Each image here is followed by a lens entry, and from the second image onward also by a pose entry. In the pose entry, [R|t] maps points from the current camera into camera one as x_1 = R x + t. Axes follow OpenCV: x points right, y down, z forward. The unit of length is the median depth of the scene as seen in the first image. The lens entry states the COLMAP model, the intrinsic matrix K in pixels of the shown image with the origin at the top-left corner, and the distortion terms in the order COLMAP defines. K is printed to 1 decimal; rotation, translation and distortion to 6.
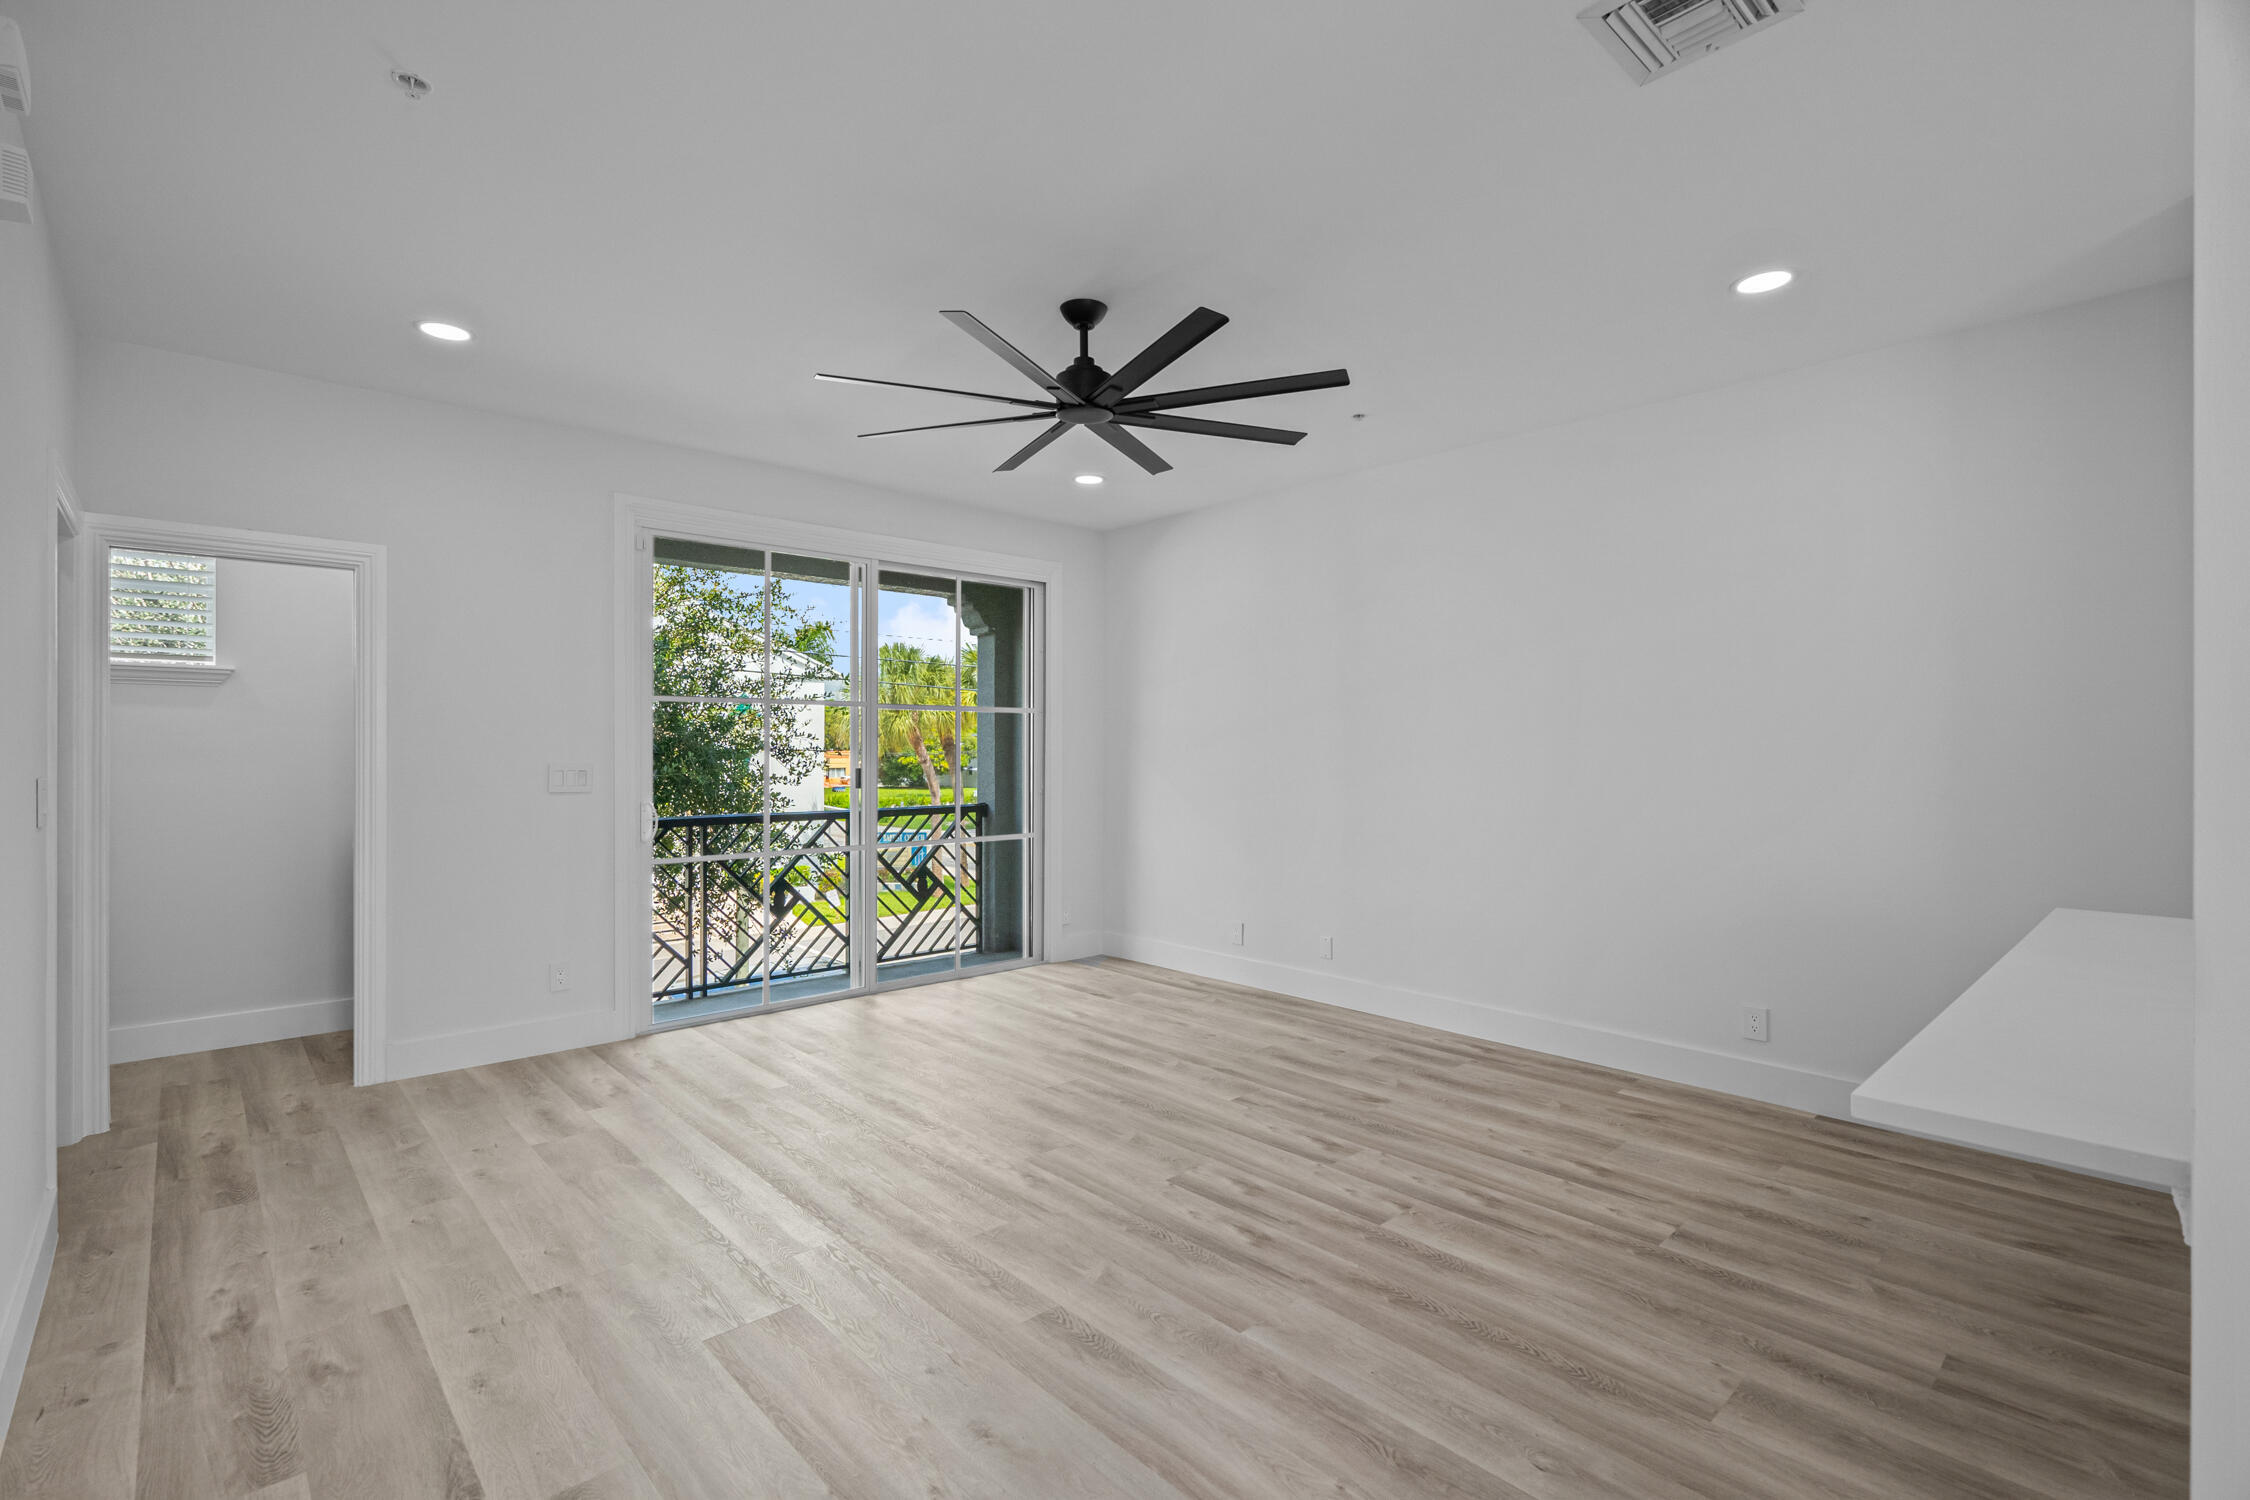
lens RADIAL K [[1025.1, 0, 1122.7], [0, 1025.1, 752.1], [0, 0, 1]] dist [-0.001099, 0.000407]
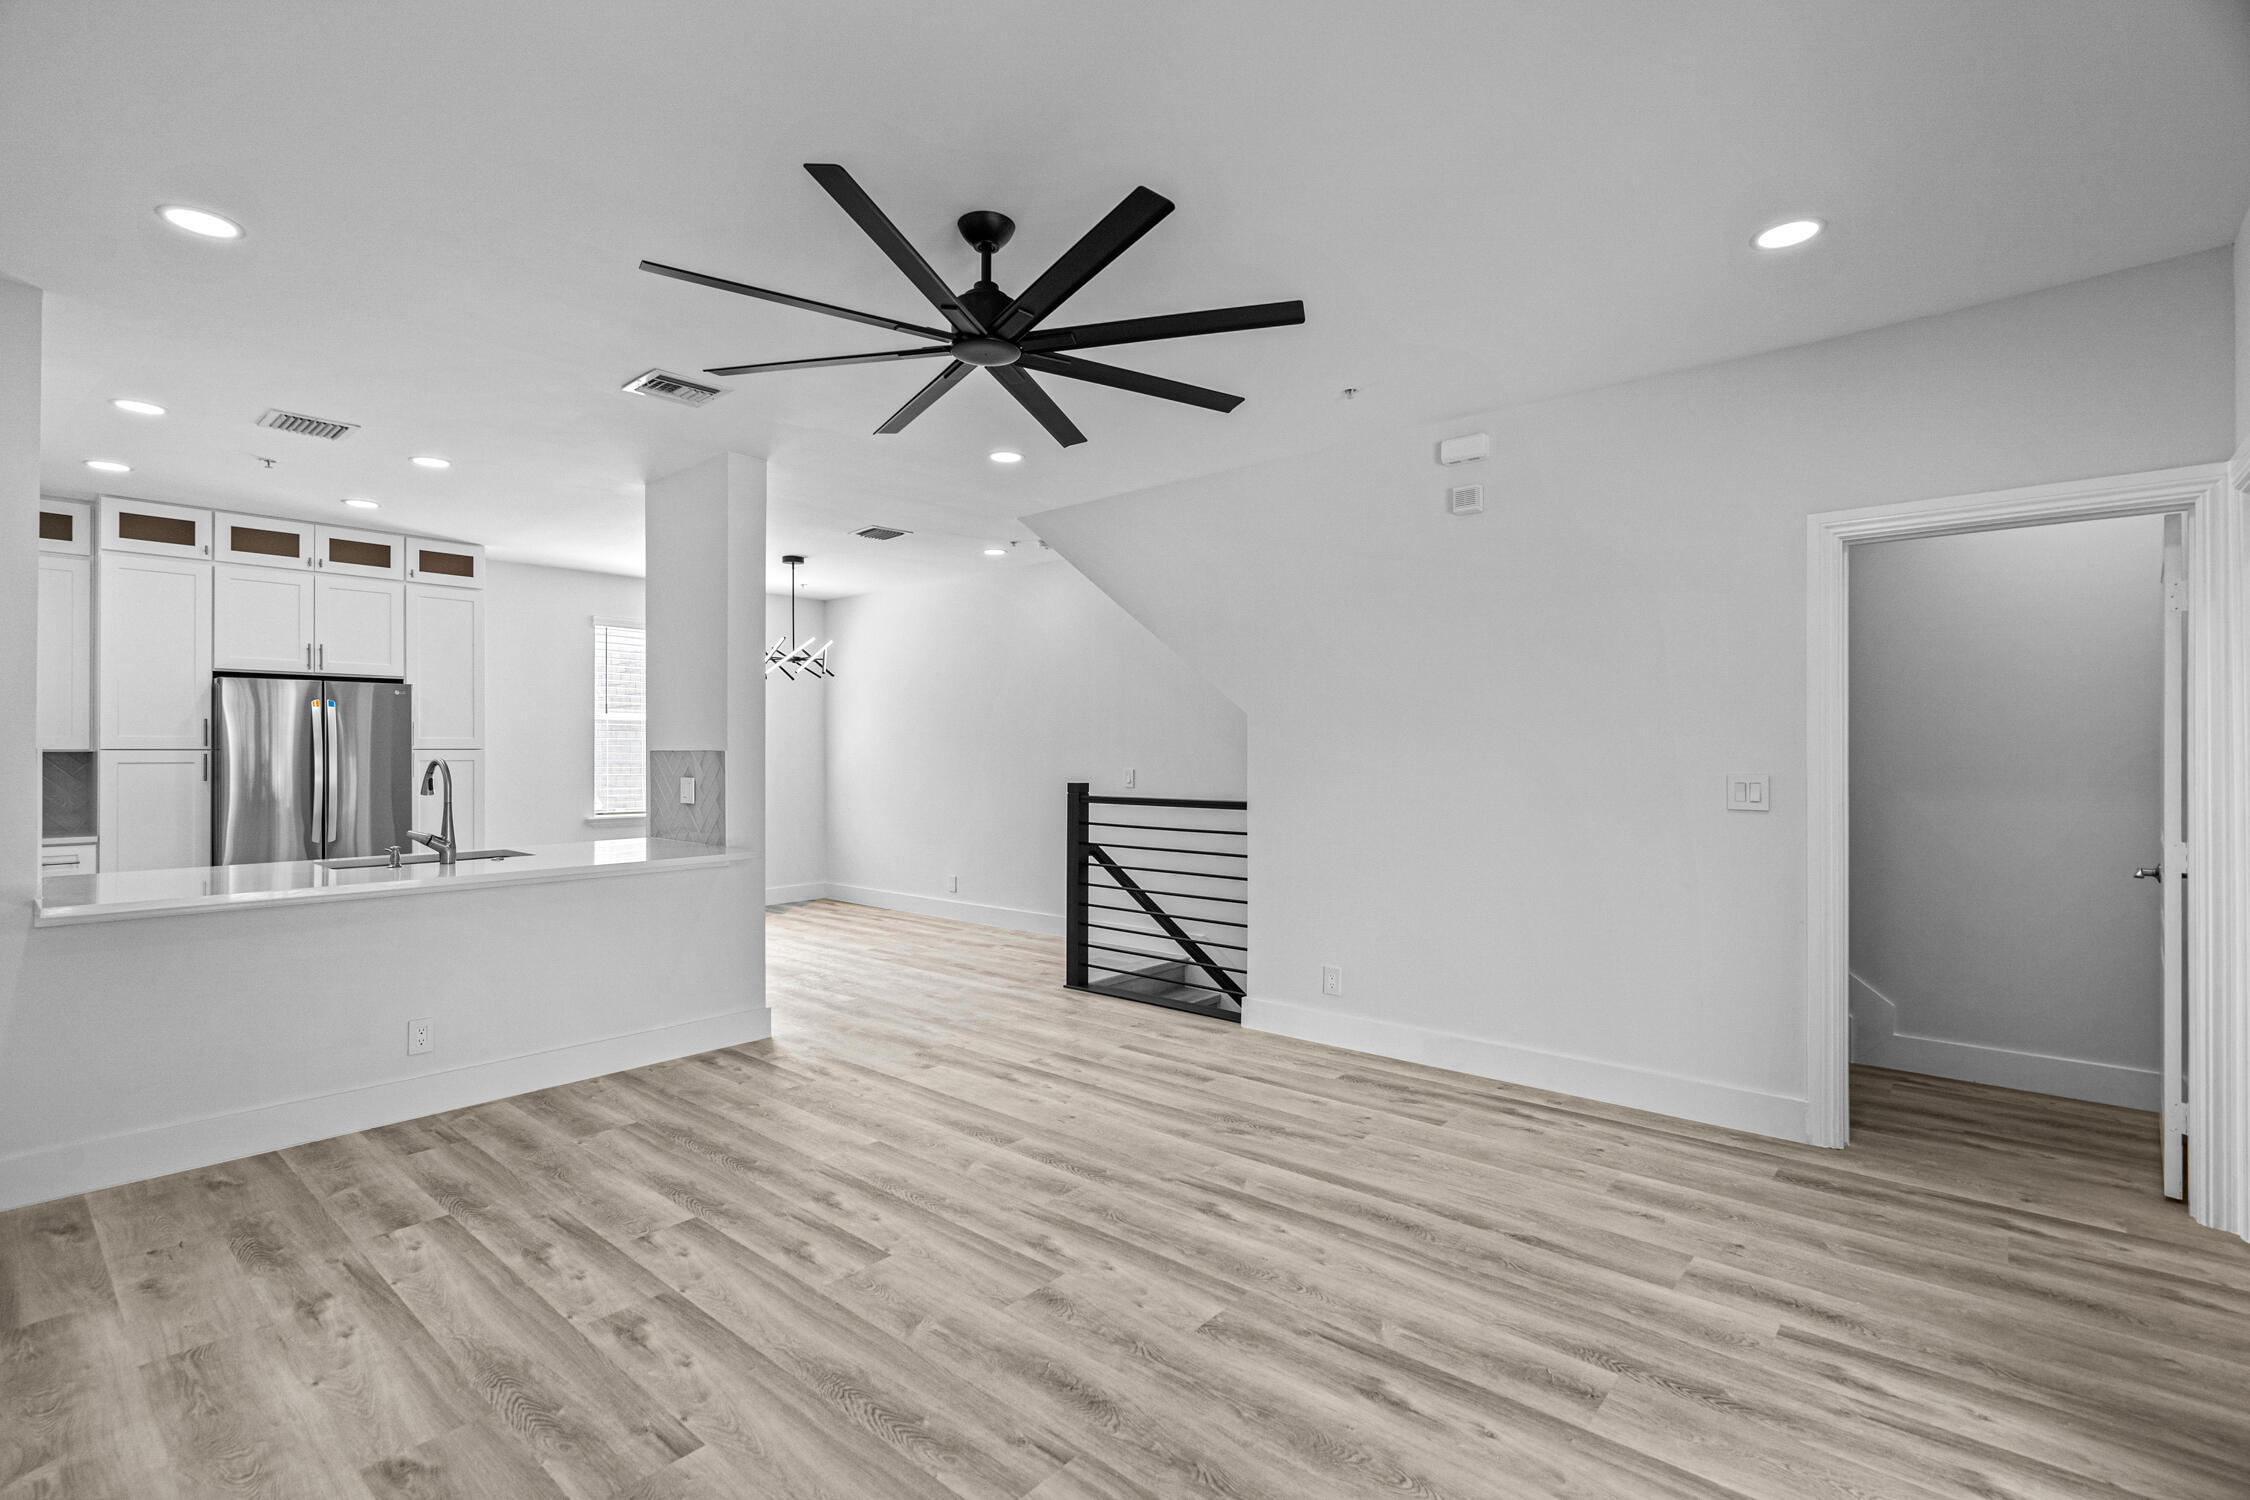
lens RADIAL K [[1025.1, 0, 1122.7], [0, 1025.1, 752.1], [0, 0, 1]] dist [-0.001099, 0.000407]
pose [[-0.993851, 0.000583, -0.110723, -0.054588], [0.000259, 0.999996, 0.002943, -0.007975], [0.110724, 0.002896, -0.993847, 1.823229]]
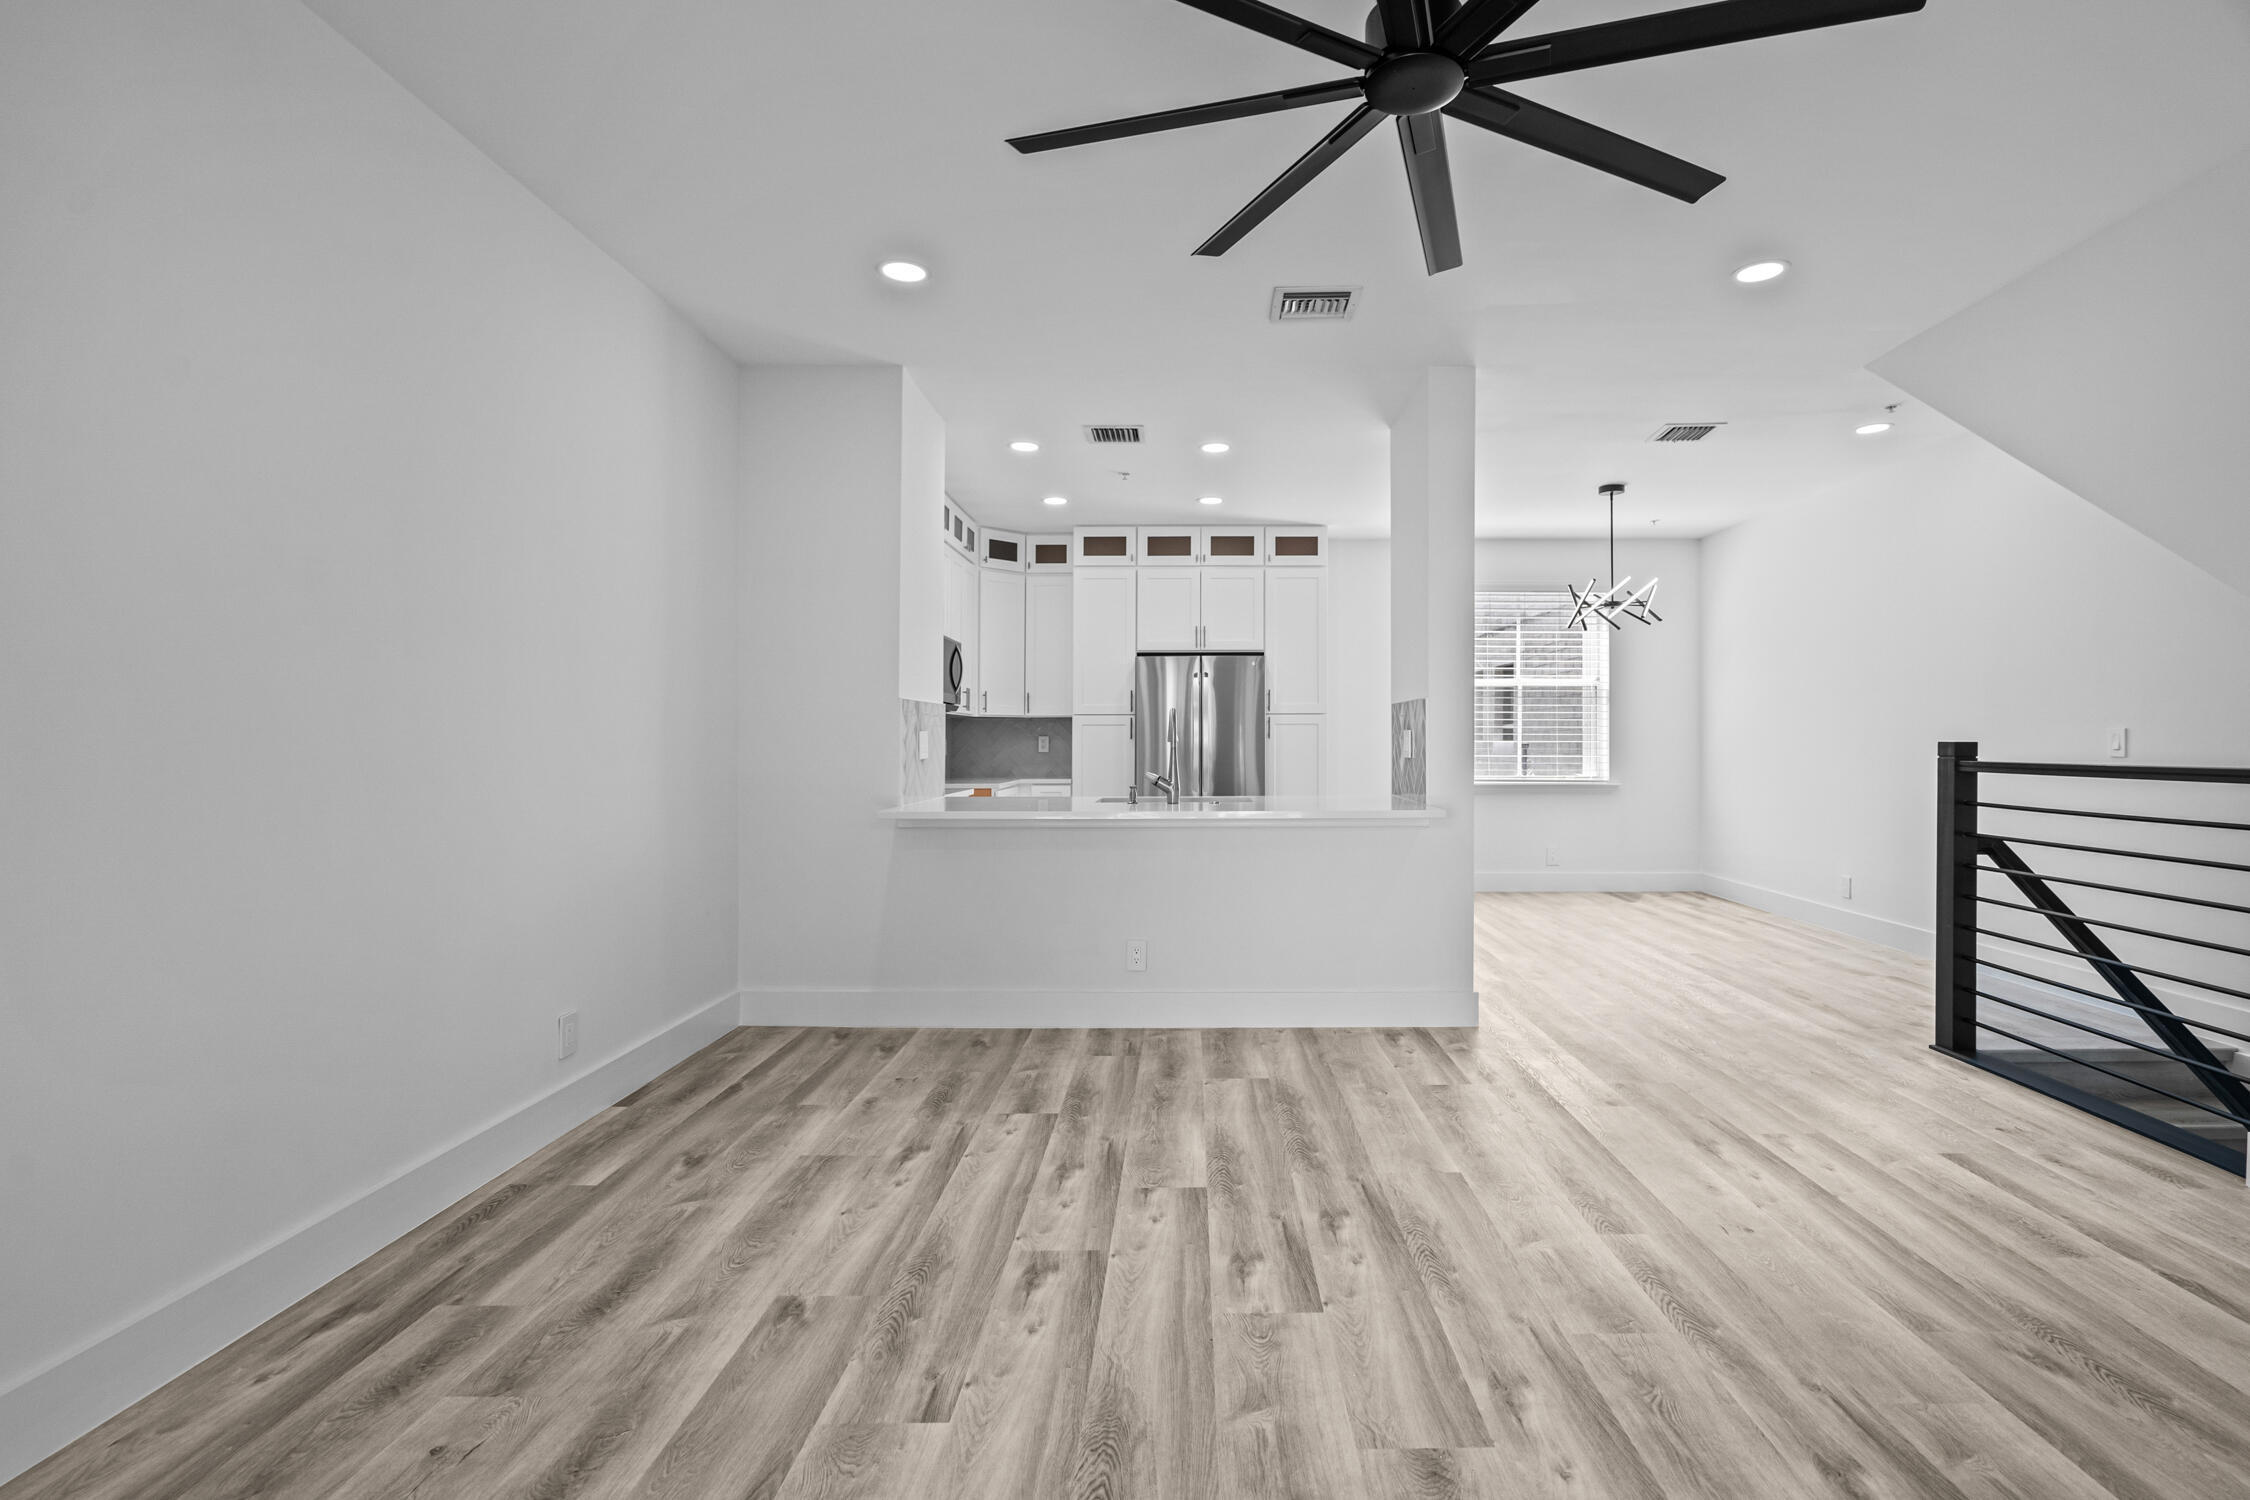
lens RADIAL K [[1060.5, 0, 1196.8], [0, 1060.5, 734.0], [0, 0, 1]] dist [-0.002456, 0.000960]
pose [[-0.739354, 0.004755, 0.673300, -0.351640], [0.003511, 0.999989, -0.003206, 0.043296], [-0.673308, -0.000007, -0.739362, 1.518087]]
